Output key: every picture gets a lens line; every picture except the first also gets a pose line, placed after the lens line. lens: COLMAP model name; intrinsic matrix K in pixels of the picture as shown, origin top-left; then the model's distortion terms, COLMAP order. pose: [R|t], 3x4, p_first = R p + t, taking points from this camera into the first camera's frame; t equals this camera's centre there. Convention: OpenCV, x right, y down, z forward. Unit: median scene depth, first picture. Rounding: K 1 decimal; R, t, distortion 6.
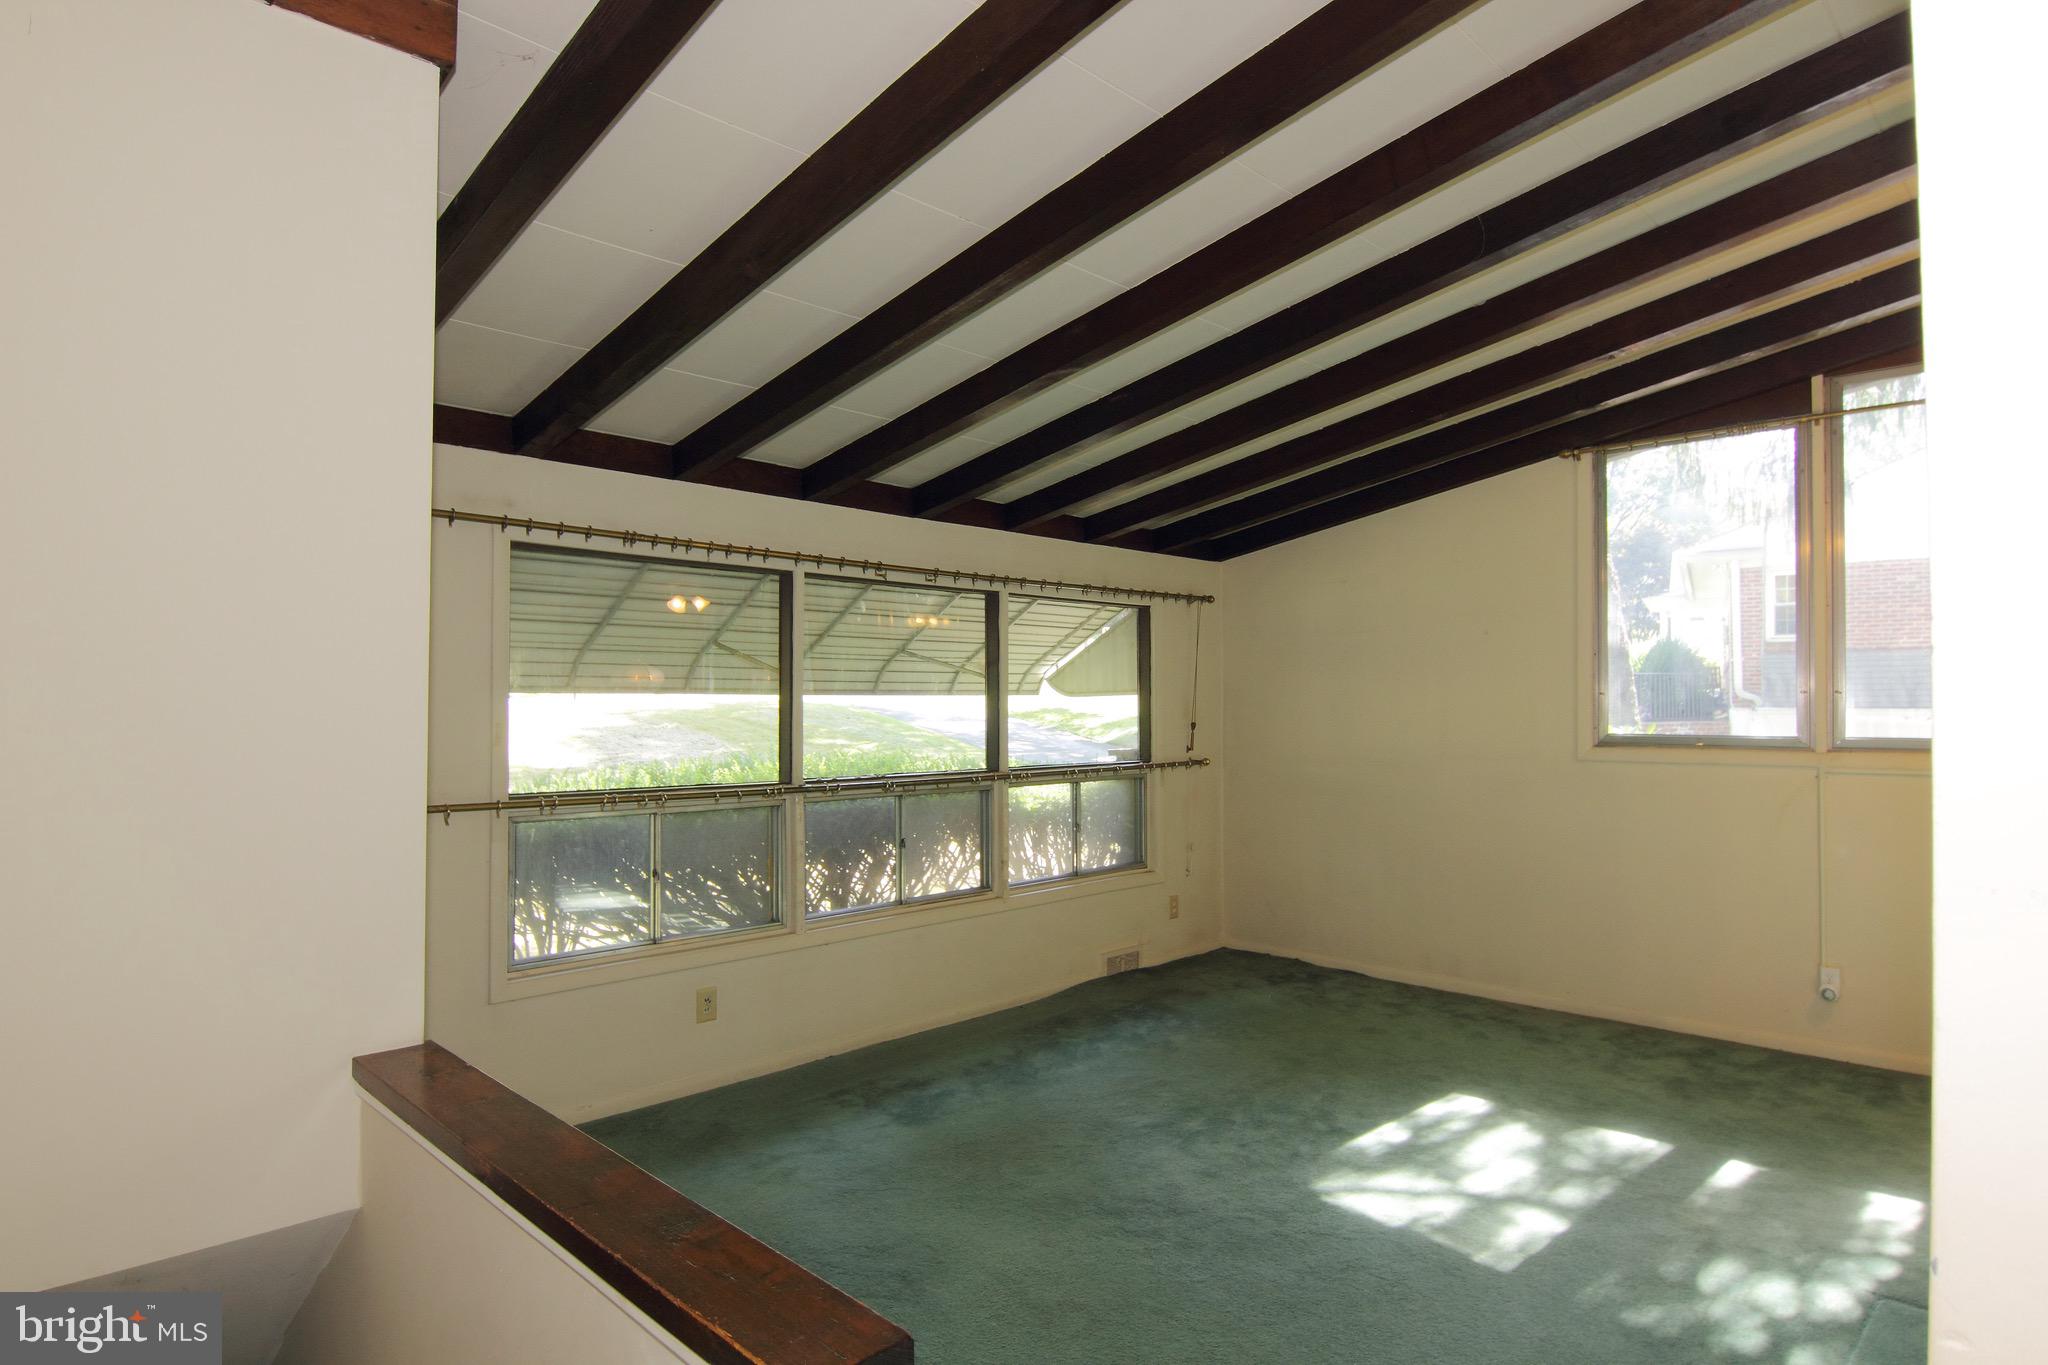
lens RADIAL K [[1144.7, 0, 1025.5], [0, 1144.7, 687.5], [0, 0, 1]] dist [-0.006213, -0.011864]
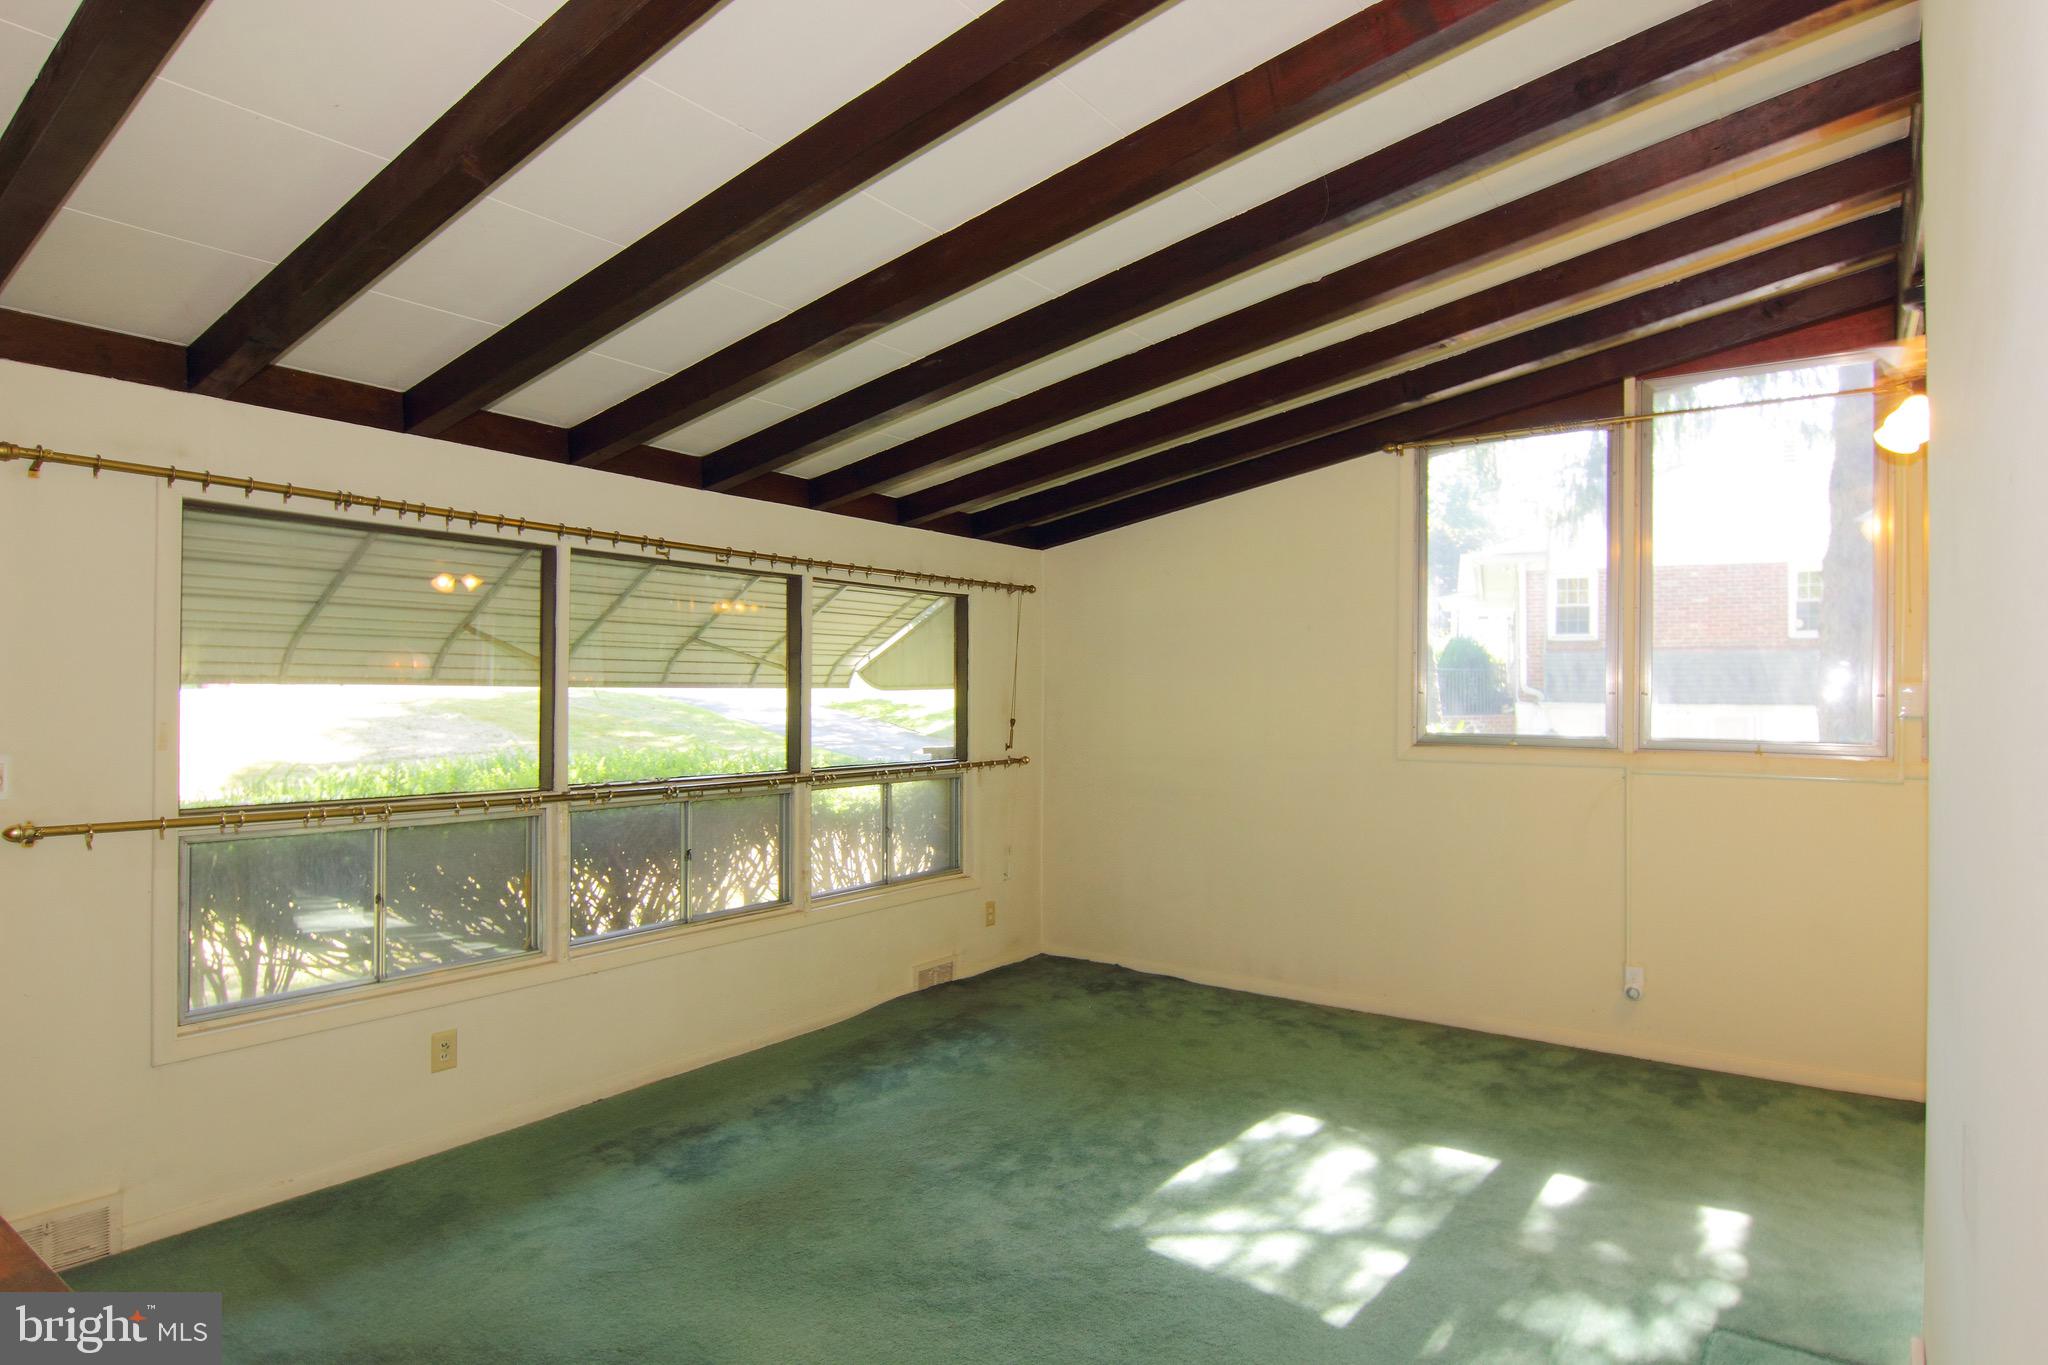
lens RADIAL K [[1144.7, 0, 1038.6], [0, 1144.7, 688.2], [0, 0, 1]] dist [-0.006213, -0.011864]
pose [[0.986319, 0.006799, 0.164710, 0.016913], [-0.008338, 0.999928, 0.008656, -0.004665], [-0.164640, -0.009911, 0.986304, 0.089229]]
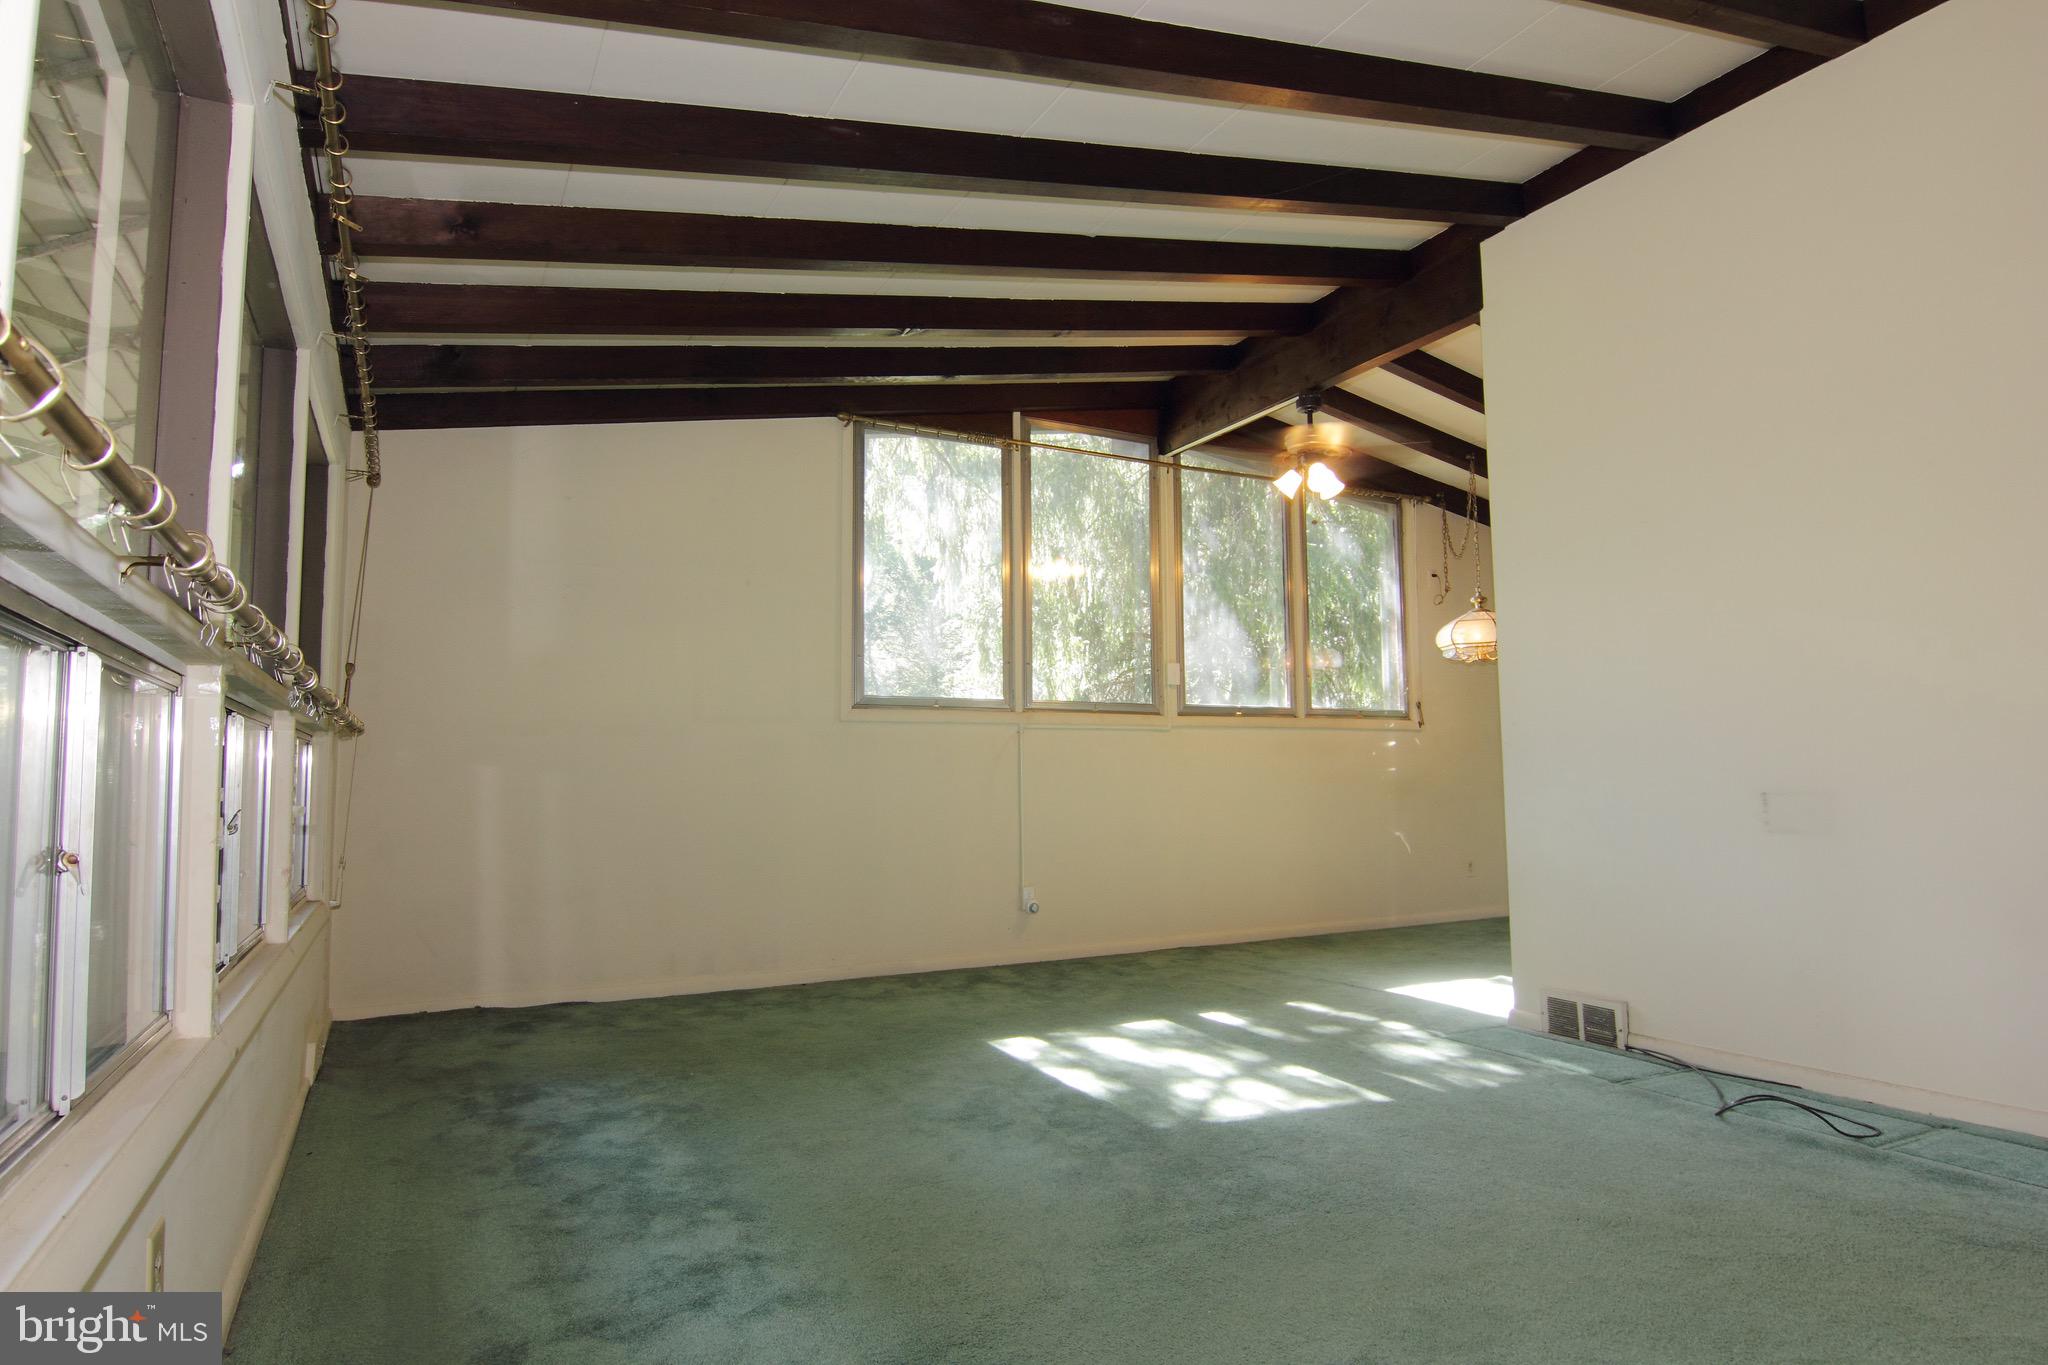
lens RADIAL K [[1137.3, 0, 1025.3], [0, 1137.3, 697.9], [0, 0, 1]] dist [0.005336, 0.000159]
pose [[0.293276, 0.066024, 0.953745, -0.477105], [-0.004608, 0.997698, -0.067650, 0.125405], [-0.956017, 0.015445, 0.292905, 0.636917]]
